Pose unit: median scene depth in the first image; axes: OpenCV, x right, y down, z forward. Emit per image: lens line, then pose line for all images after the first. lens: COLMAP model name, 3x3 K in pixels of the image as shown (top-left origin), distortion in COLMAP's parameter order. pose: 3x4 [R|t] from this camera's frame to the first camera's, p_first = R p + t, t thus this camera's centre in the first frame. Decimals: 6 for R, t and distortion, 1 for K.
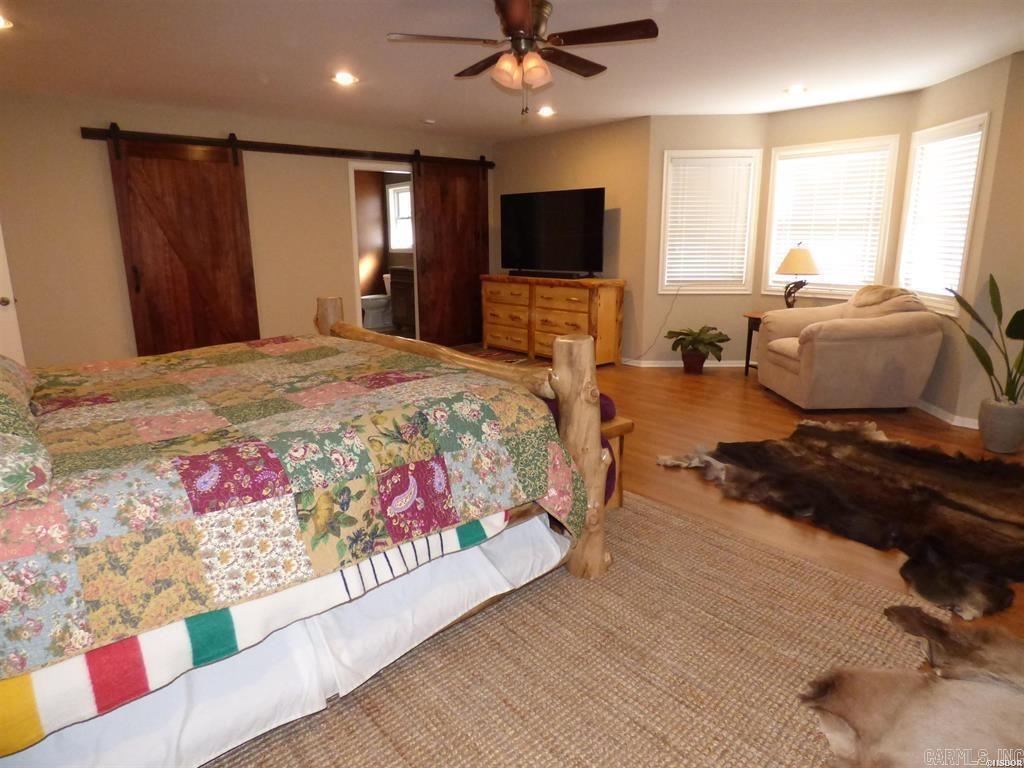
lens RADIAL K [[620.1, 0, 512.4], [0, 620.1, 383.5], [0, 0, 1]] dist [-0.015400, 0.002189]
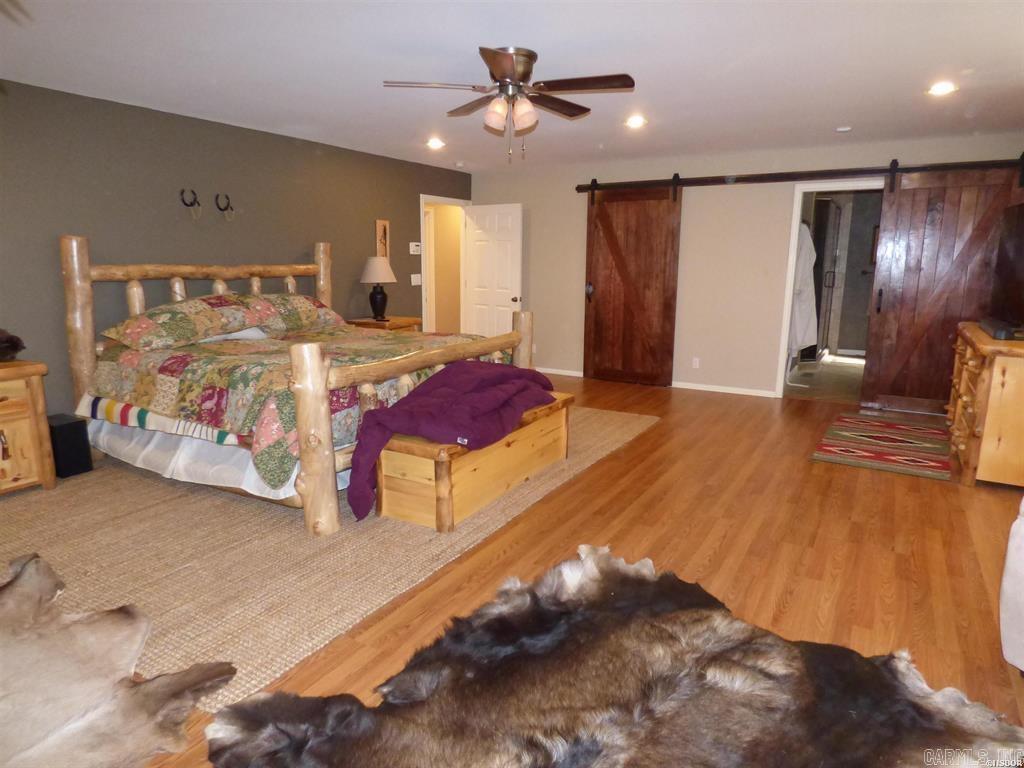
lens RADIAL K [[620.1, 0, 513.6], [0, 620.1, 376.5], [0, 0, 1]] dist [-0.015400, 0.002189]
pose [[0.306457, 0.186060, -0.933523, 0.691816], [-0.227428, 0.966620, 0.117996, -0.121428], [0.924316, 0.176149, 0.338543, 0.451130]]
